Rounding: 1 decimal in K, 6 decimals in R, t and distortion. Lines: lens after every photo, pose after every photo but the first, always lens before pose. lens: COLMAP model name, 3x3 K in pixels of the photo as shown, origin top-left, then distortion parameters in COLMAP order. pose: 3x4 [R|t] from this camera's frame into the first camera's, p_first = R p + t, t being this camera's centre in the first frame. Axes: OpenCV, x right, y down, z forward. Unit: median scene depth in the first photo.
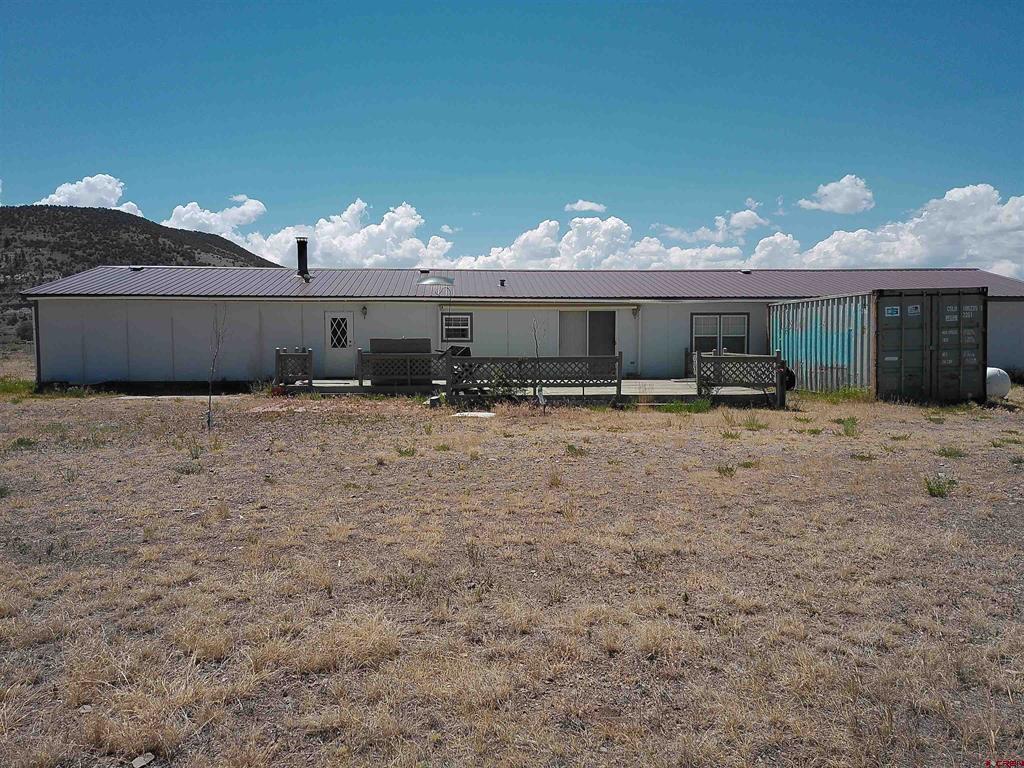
lens RADIAL K [[758.6, 0, 514.8], [0, 758.6, 384.6], [0, 0, 1]] dist [0.092061, -0.055251]
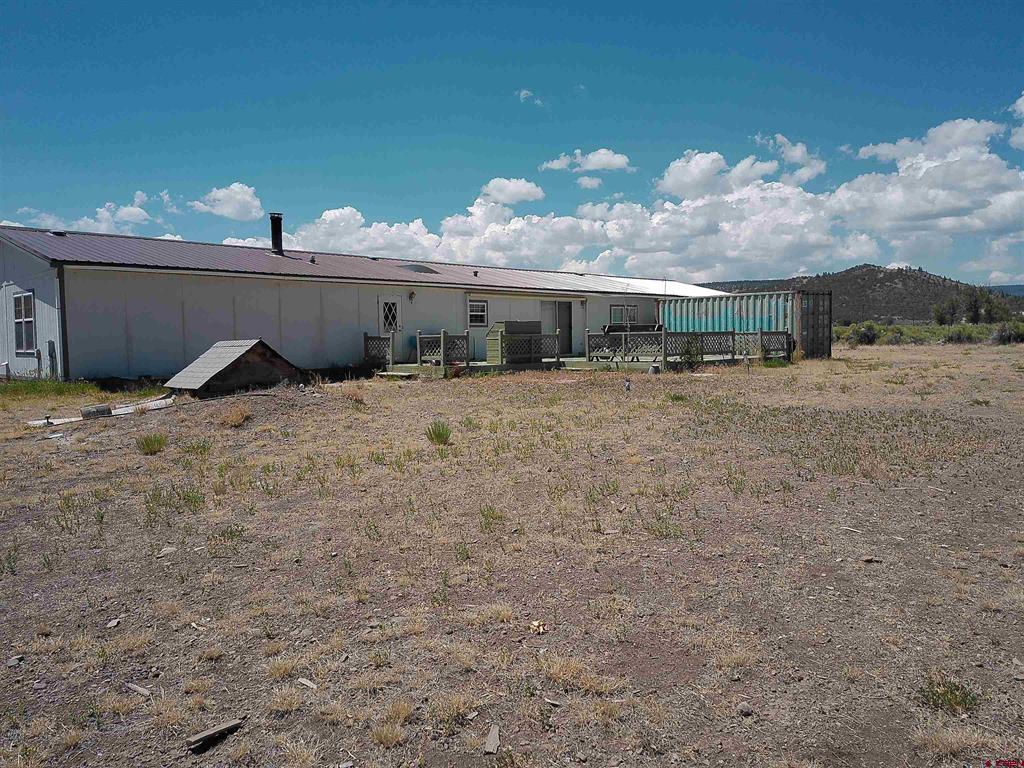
lens RADIAL K [[758.6, 0, 512.2], [0, 758.6, 386.6], [0, 0, 1]] dist [0.092061, -0.055251]
pose [[0.740940, -0.051419, 0.669600, -0.780516], [0.052481, 0.998449, 0.018599, 0.011986], [-0.669518, 0.021361, 0.742489, 0.160984]]
